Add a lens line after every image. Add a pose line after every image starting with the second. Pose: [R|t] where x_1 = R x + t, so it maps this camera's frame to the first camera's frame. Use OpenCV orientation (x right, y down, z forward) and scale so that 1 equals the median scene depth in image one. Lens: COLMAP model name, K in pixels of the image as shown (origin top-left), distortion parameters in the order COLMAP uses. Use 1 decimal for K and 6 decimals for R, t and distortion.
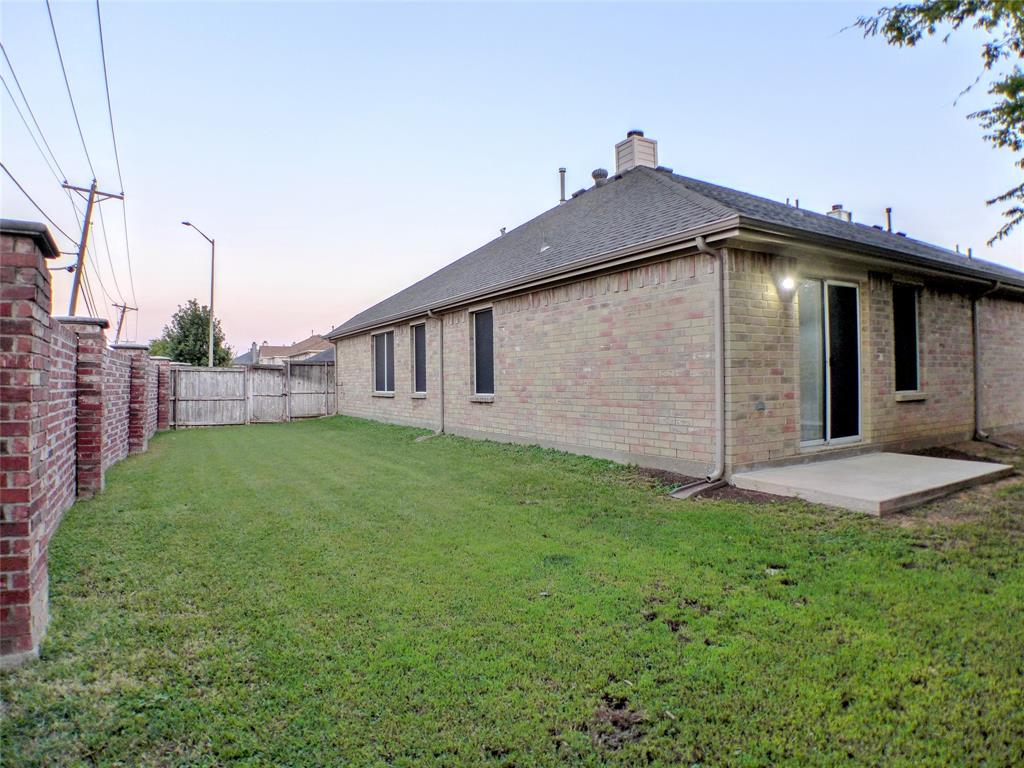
lens RADIAL K [[618.7, 0, 512.0], [0, 618.7, 384.0], [0, 0, 1]] dist [-0.116159, 0.017652]
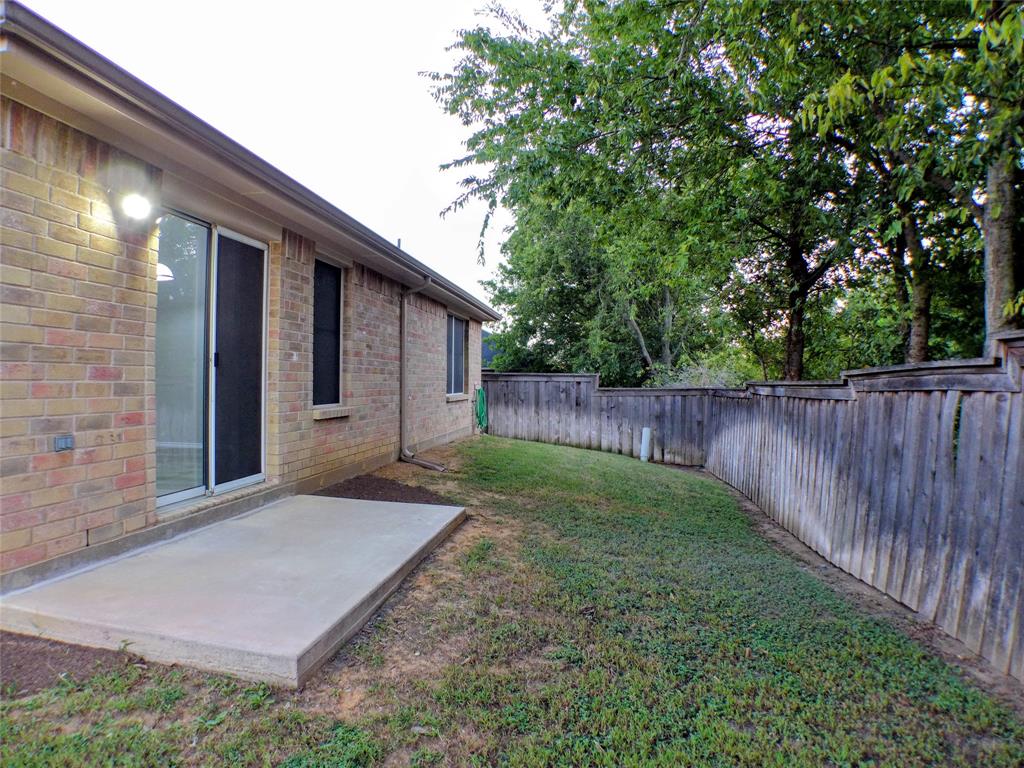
lens RADIAL K [[618.7, 0, 512.0], [0, 618.7, 384.0], [0, 0, 1]] dist [-0.116159, 0.017652]
pose [[0.620004, 0.020632, 0.784327, 0.228028], [-0.018184, 0.999764, -0.011925, -0.009946], [-0.784388, -0.006869, 0.620233, 0.367946]]
